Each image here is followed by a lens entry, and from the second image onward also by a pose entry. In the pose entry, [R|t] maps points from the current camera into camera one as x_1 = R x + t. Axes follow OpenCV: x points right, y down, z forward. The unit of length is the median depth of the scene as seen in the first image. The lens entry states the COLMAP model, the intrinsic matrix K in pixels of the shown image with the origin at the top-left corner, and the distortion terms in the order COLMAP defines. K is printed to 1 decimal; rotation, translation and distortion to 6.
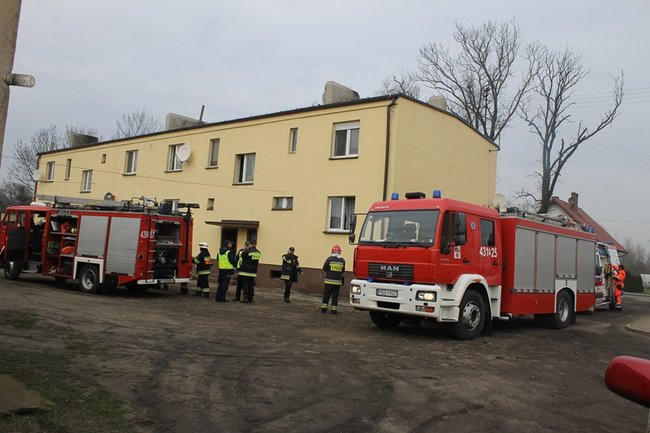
lens RADIAL K [[539.0, 0, 319.2], [0, 539.0, 217.8], [0, 0, 1]] dist [-0.156985, 0.122427]
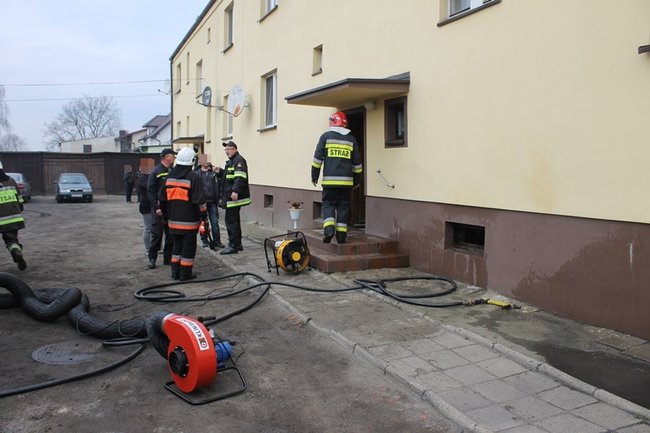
lens RADIAL K [[539.0, 0, 331.7], [0, 539.0, 216.7], [0, 0, 1]] dist [-0.156985, 0.122427]
pose [[0.885247, -0.021718, -0.464614, -0.007885], [0.084435, 0.989816, 0.114609, 0.062335], [0.457393, -0.140687, 0.878065, 0.818936]]
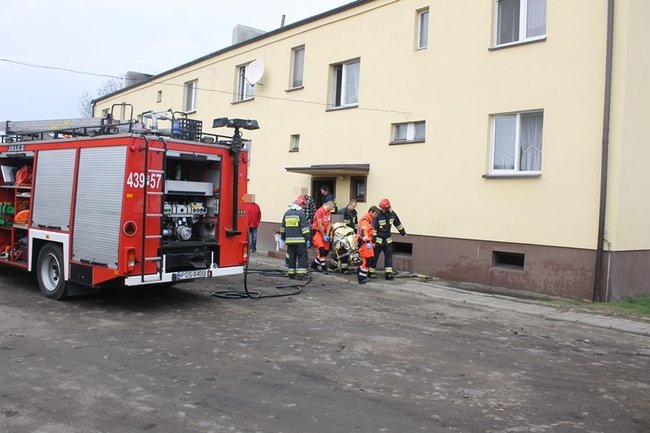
lens RADIAL K [[539.0, 0, 323.8], [0, 539.0, 218.8], [0, 0, 1]] dist [-0.156985, 0.122427]
pose [[0.984360, -0.014743, -0.175552, -0.065342], [0.027686, 0.997056, 0.071505, 0.028631], [0.173981, -0.075247, 0.981870, 0.441798]]
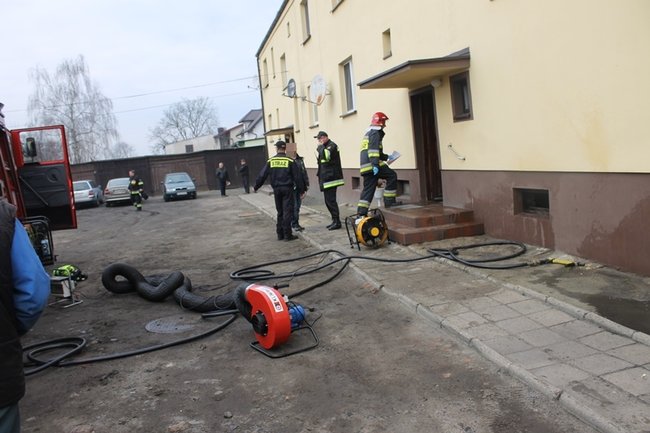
lens RADIAL K [[539.0, 0, 342.0], [0, 539.0, 214.7], [0, 0, 1]] dist [-0.156985, 0.122427]
pose [[0.790203, -0.071292, -0.608684, 0.022101], [0.182852, 0.975399, 0.123137, 0.063868], [0.584931, -0.208602, 0.783799, 0.805264]]
